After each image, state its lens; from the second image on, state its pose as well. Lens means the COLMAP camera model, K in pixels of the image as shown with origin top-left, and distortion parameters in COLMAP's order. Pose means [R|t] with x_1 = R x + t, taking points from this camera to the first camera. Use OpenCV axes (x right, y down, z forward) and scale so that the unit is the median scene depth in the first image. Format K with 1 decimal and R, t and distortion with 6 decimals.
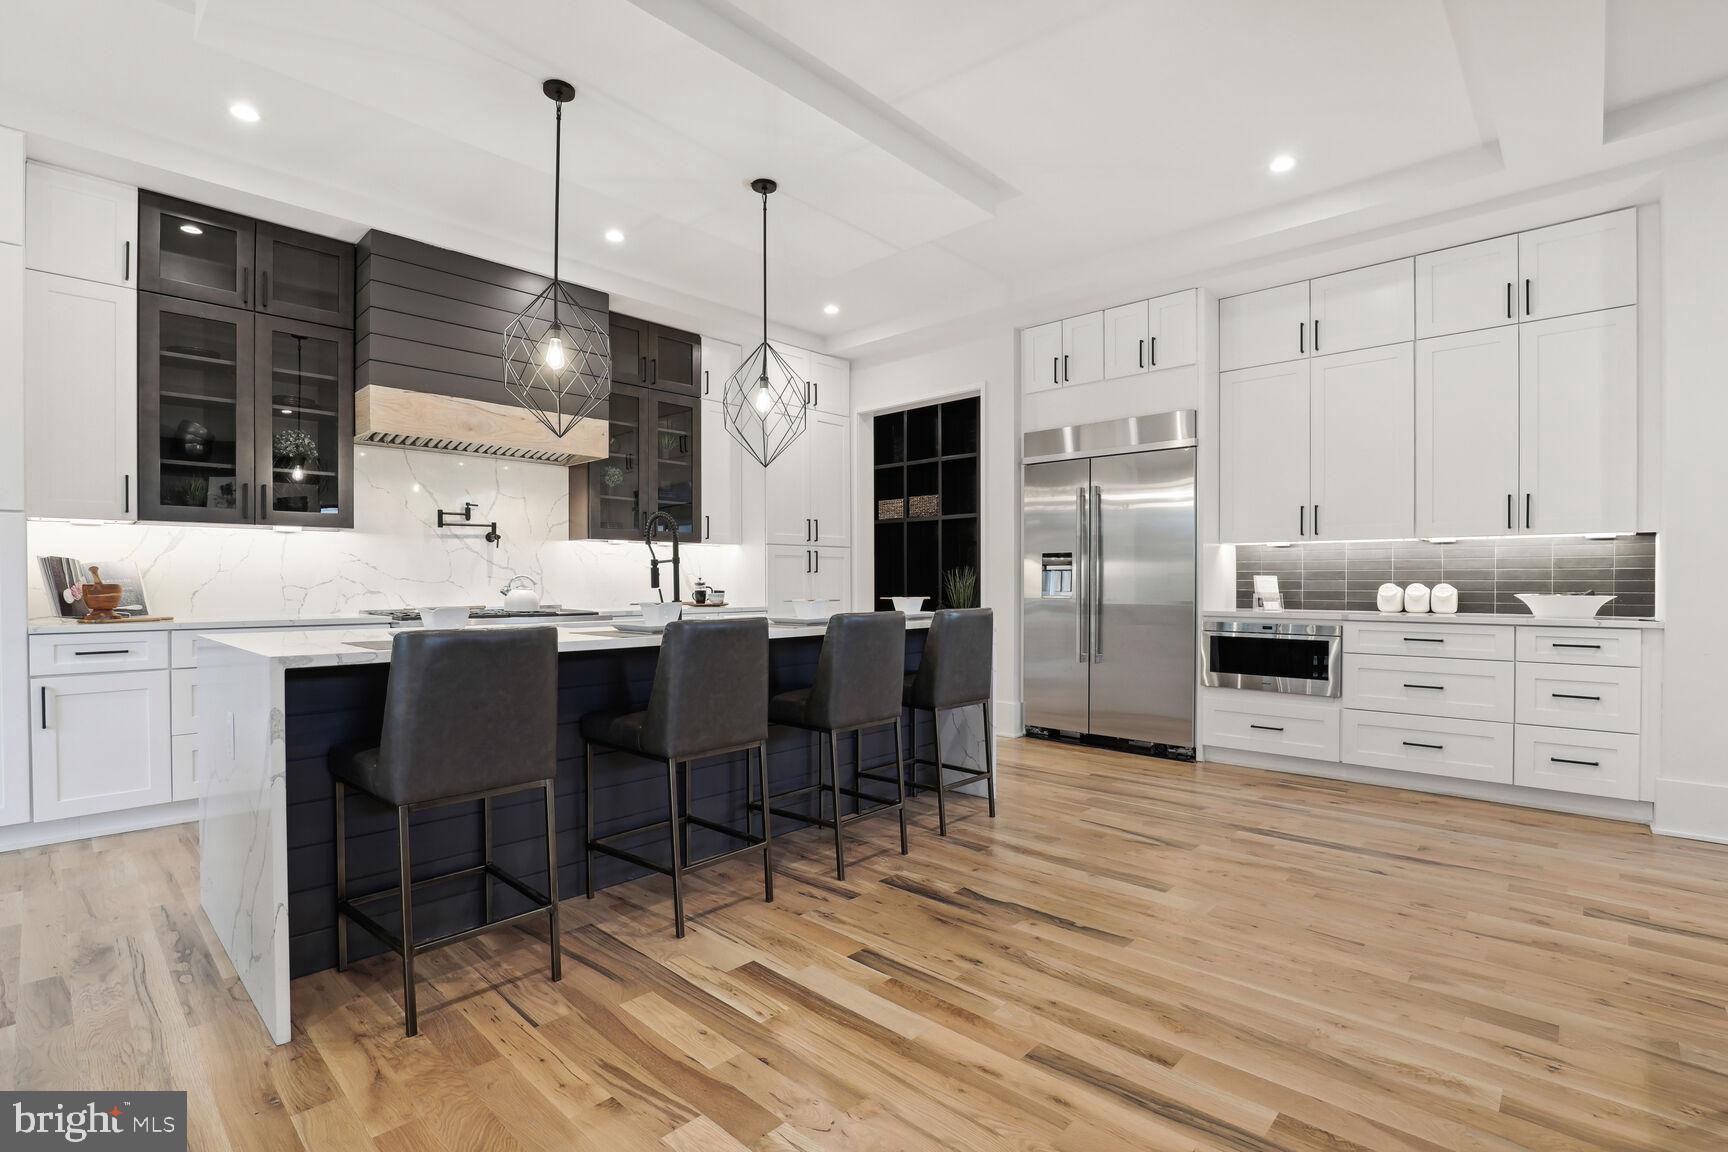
lens RADIAL K [[790.5, 0, 867.3], [0, 790.5, 583.5], [0, 0, 1]] dist [-0.021924, 0.000053]
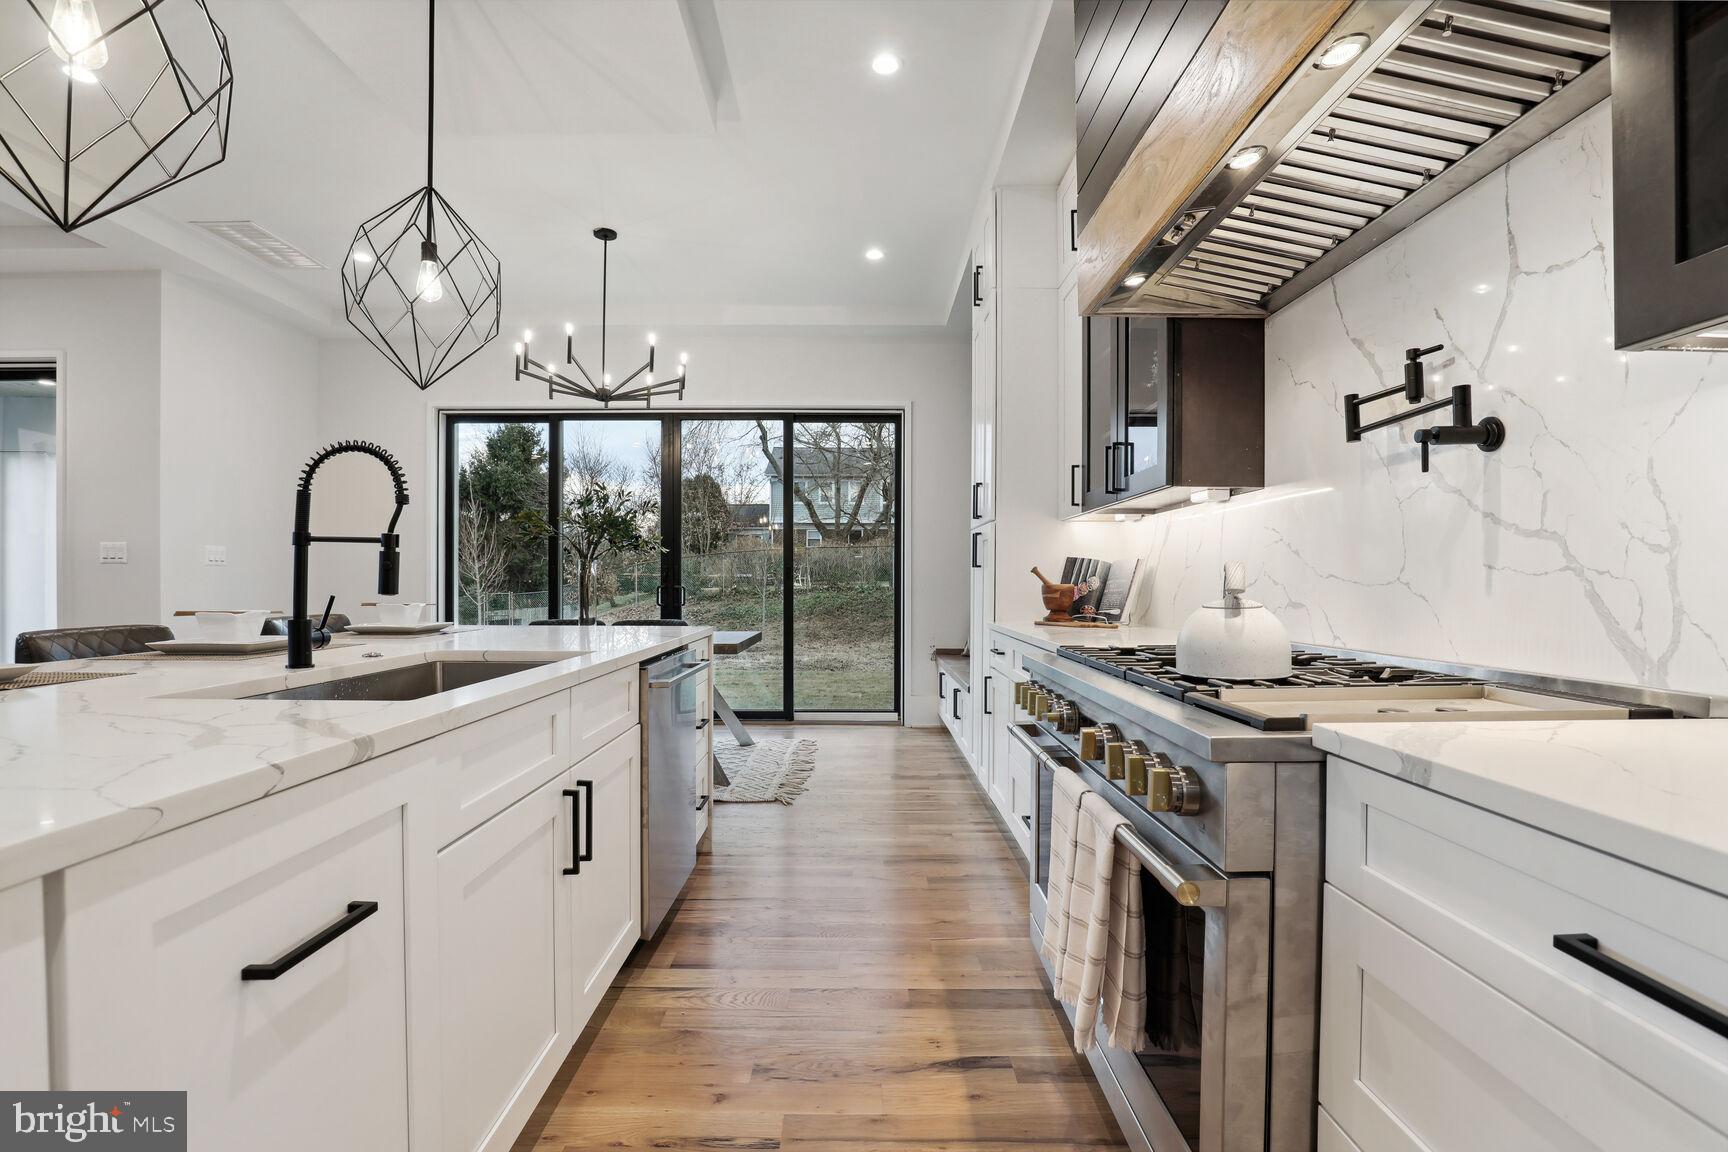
lens RADIAL K [[790.5, 0, 867.3], [0, 790.5, 583.5], [0, 0, 1]] dist [-0.021924, 0.000053]
pose [[-0.735201, -0.004194, -0.677837, -0.168312], [-0.007637, 0.999969, 0.002096, -0.001996], [0.677806, 0.006718, -0.735210, 1.665620]]
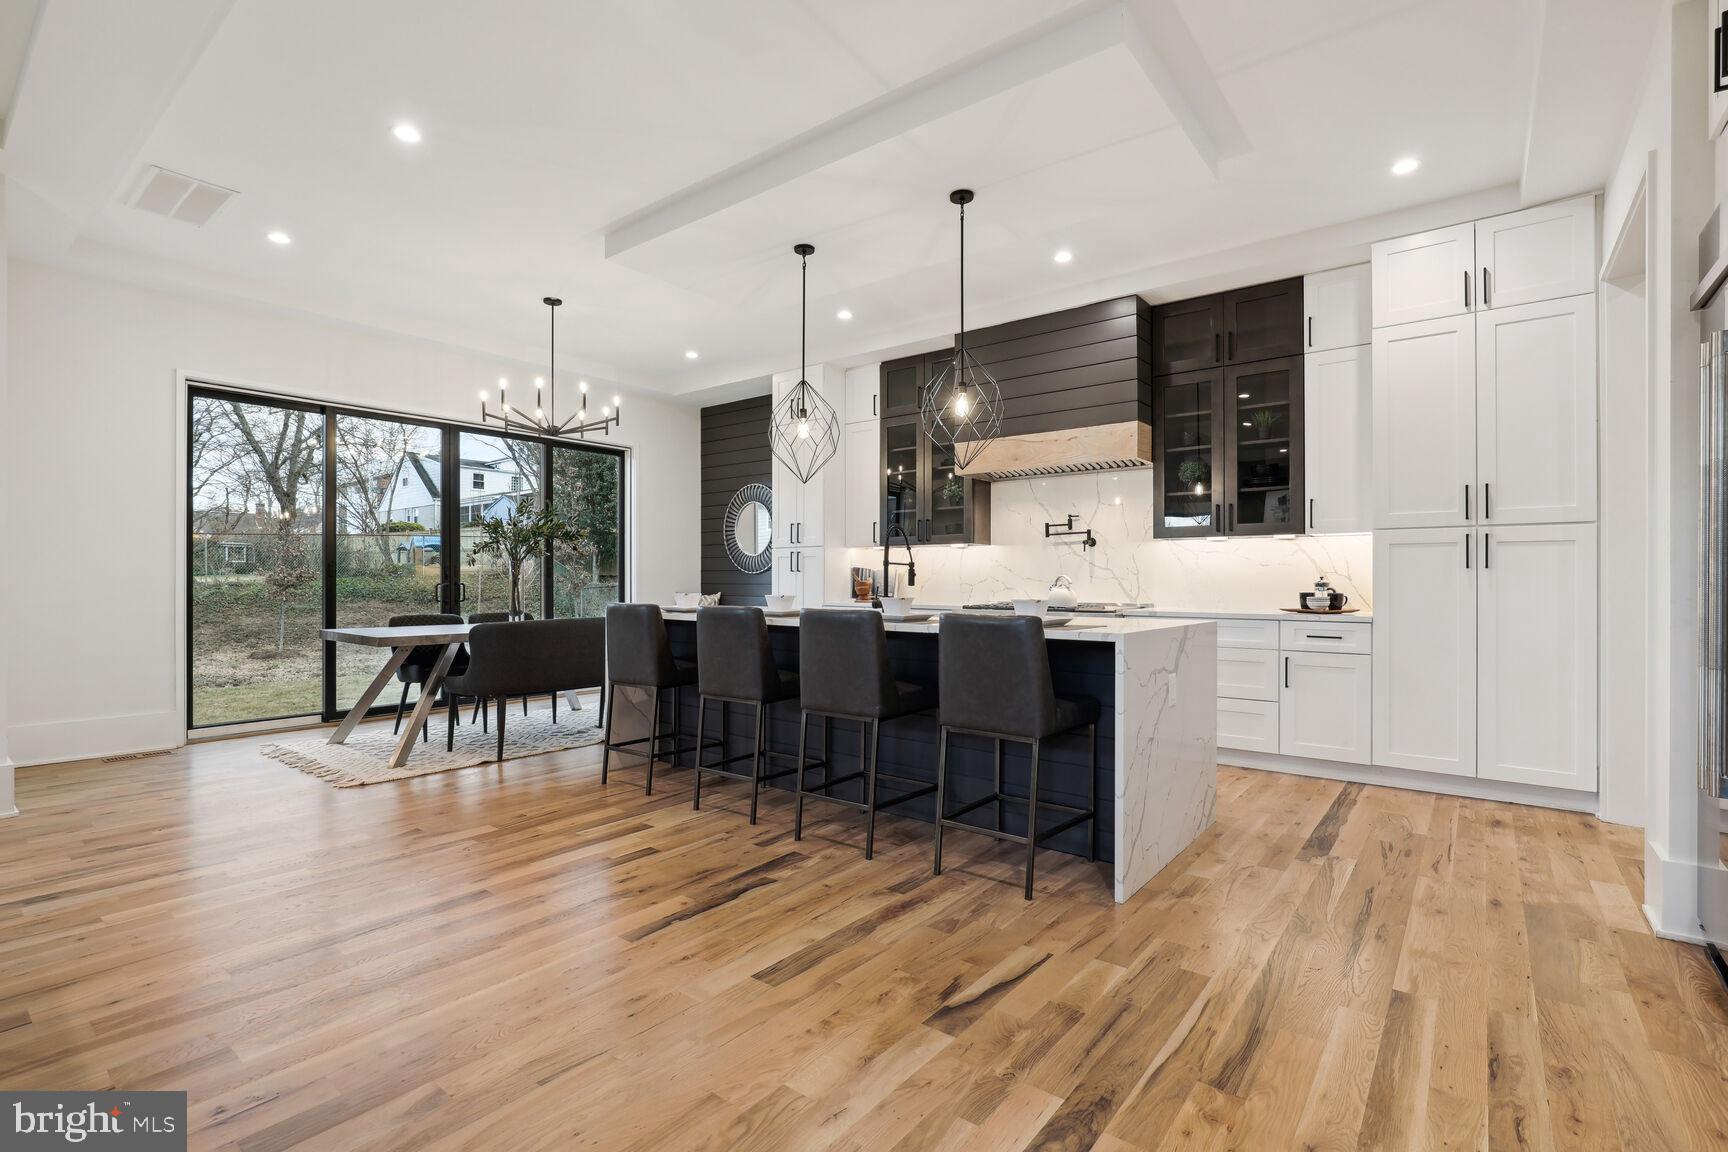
lens RADIAL K [[790.5, 0, 867.3], [0, 790.5, 583.5], [0, 0, 1]] dist [-0.021924, 0.000053]
pose [[0.098360, 0.002472, -0.995148, 0.993587], [-0.009391, 0.999955, 0.001556, 0.003371], [0.995107, 0.009193, 0.098379, 0.886068]]
